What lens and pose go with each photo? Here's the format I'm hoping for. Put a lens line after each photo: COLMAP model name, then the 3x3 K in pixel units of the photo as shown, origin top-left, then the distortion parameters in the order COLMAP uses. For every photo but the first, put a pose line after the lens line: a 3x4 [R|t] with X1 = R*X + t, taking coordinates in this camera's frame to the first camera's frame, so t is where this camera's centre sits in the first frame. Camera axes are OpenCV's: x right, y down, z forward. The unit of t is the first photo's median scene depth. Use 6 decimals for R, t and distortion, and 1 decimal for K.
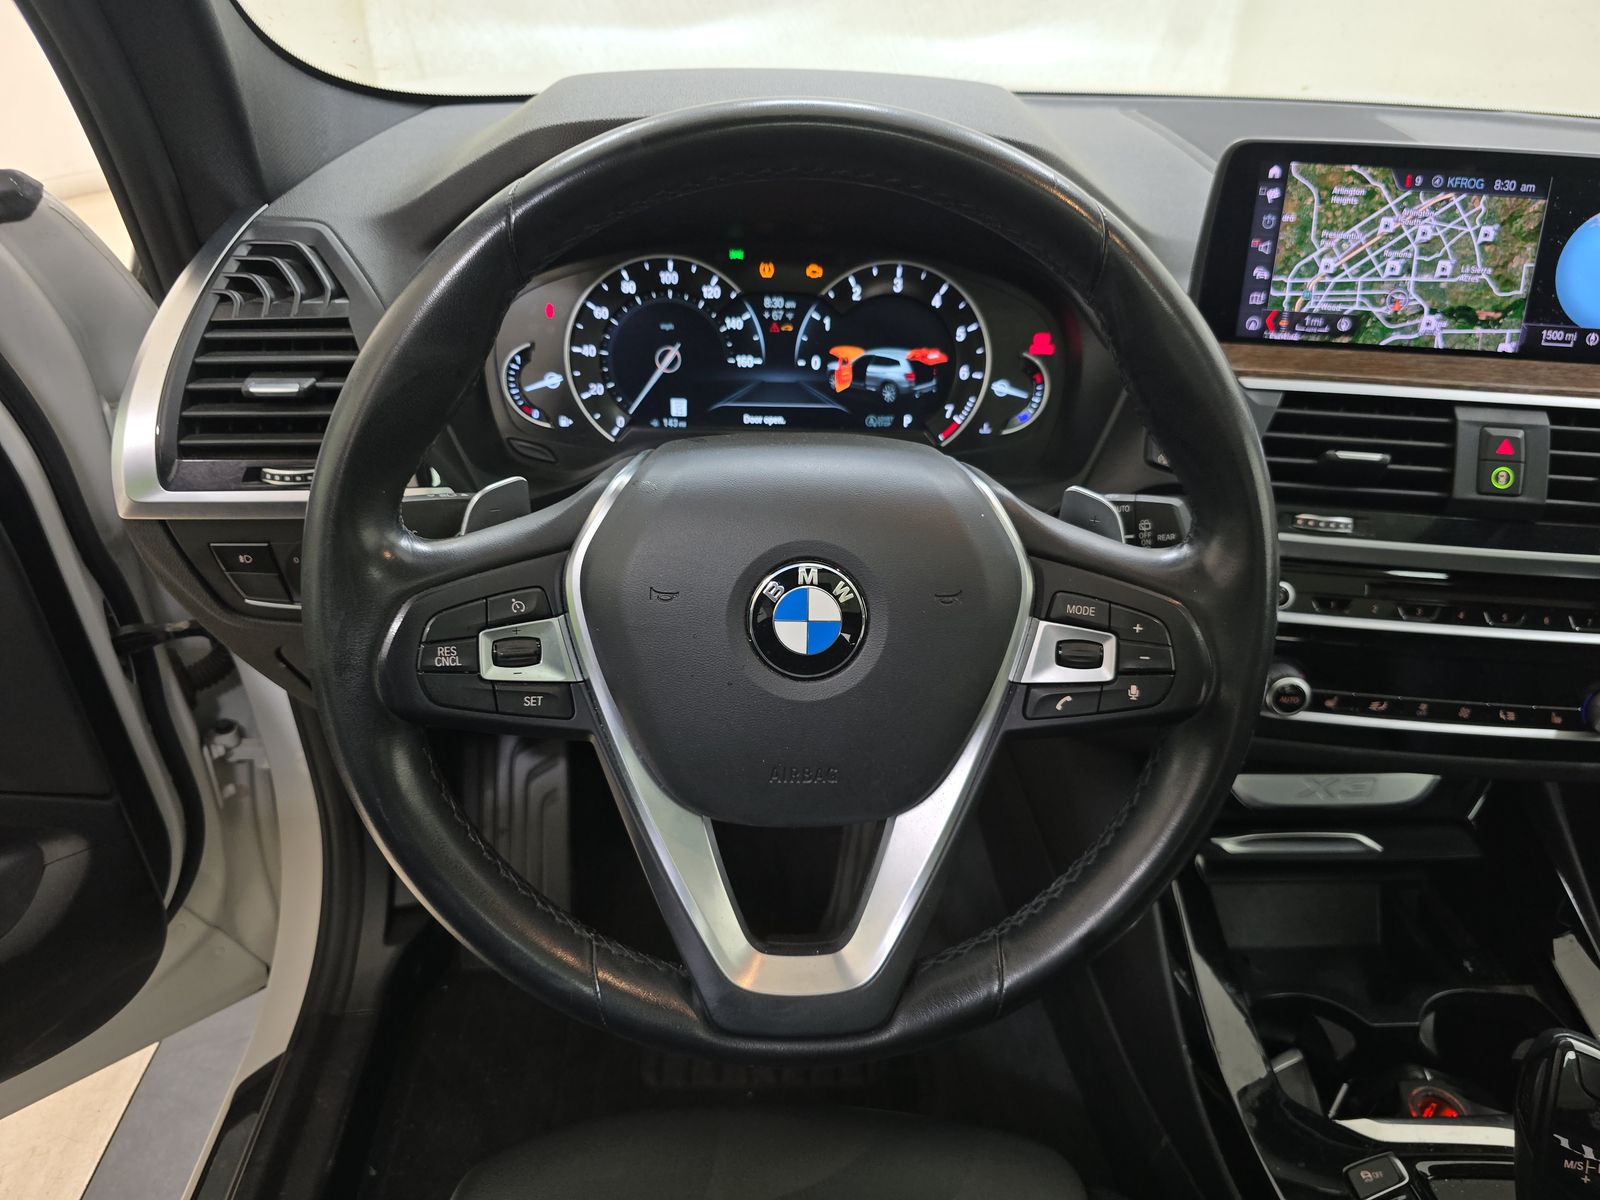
lens RADIAL K [[1051.9, 0, 795.2], [0, 1051.9, 598.3], [0, 0, 1]] dist [0.011167, -0.017567]
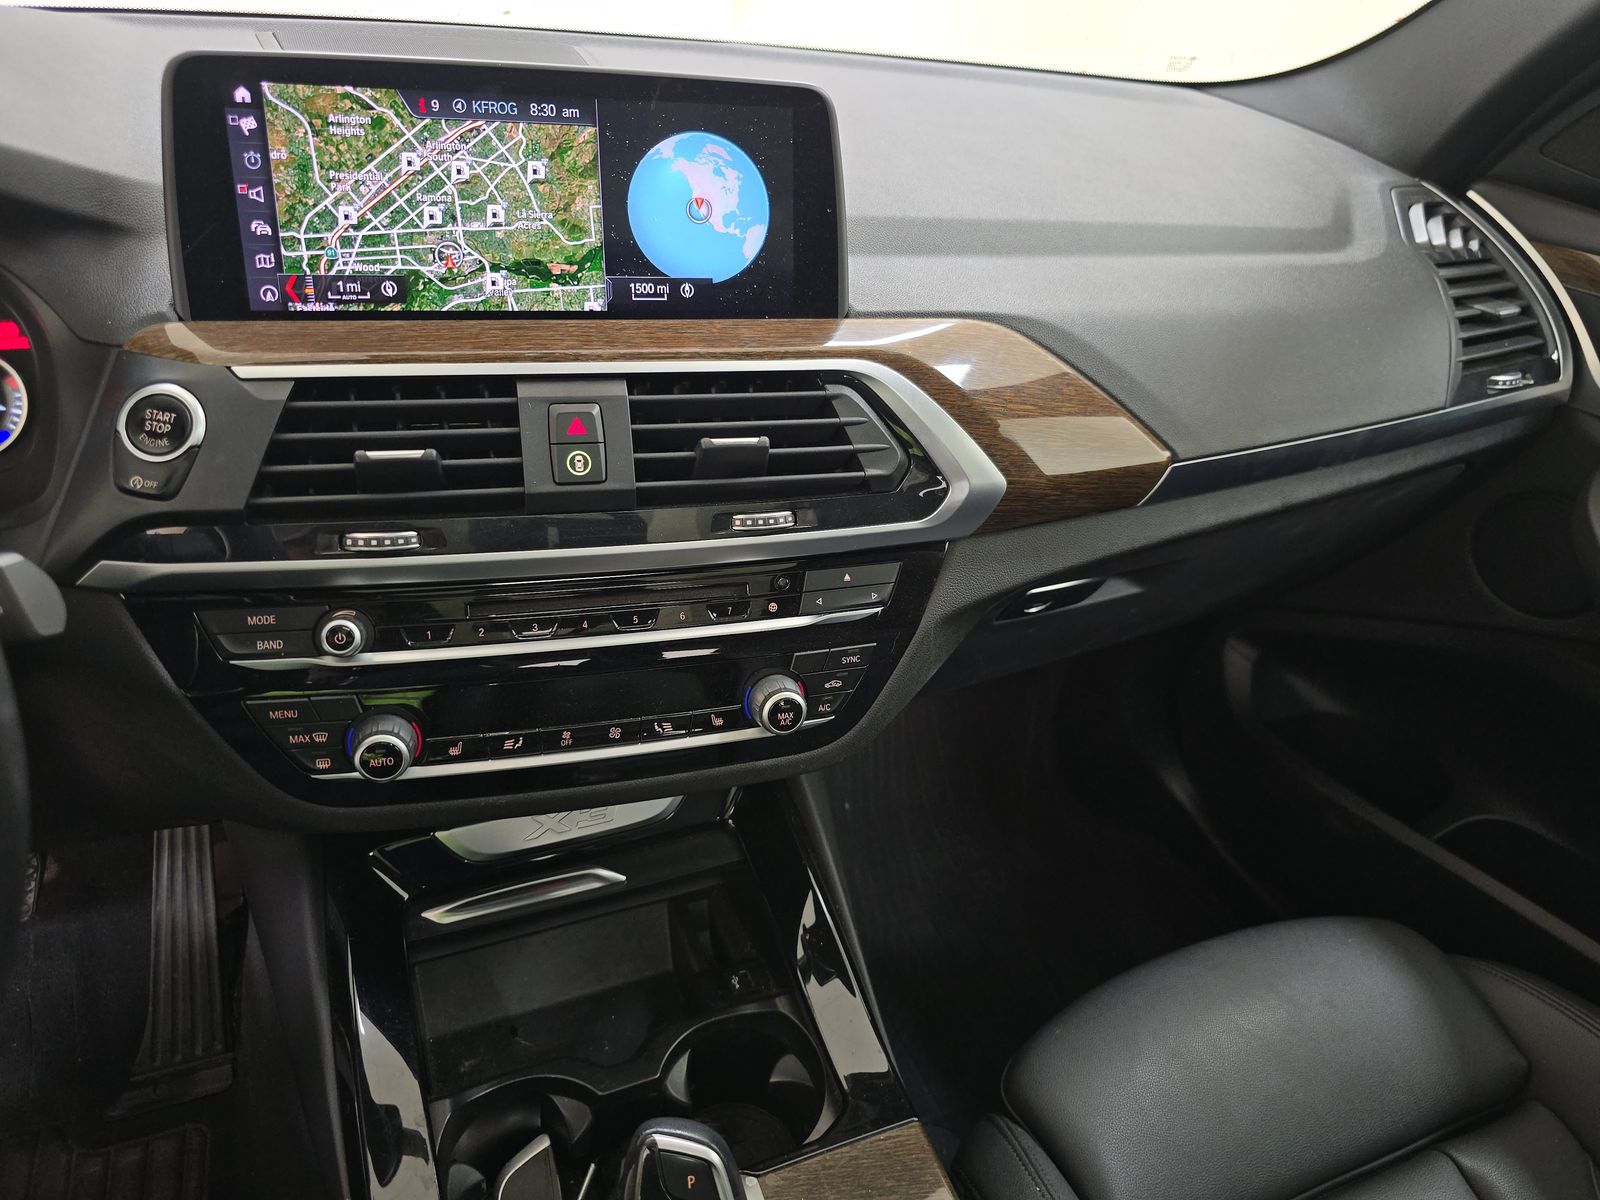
lens RADIAL K [[1051.9, 0, 805.8], [0, 1051.9, 604.2], [0, 0, 1]] dist [0.011167, -0.017567]
pose [[0.941519, -0.144359, 0.304470, 0.548746], [0.132617, 0.989409, 0.059018, -0.027141], [-0.309766, -0.015189, 0.950692, 0.135024]]
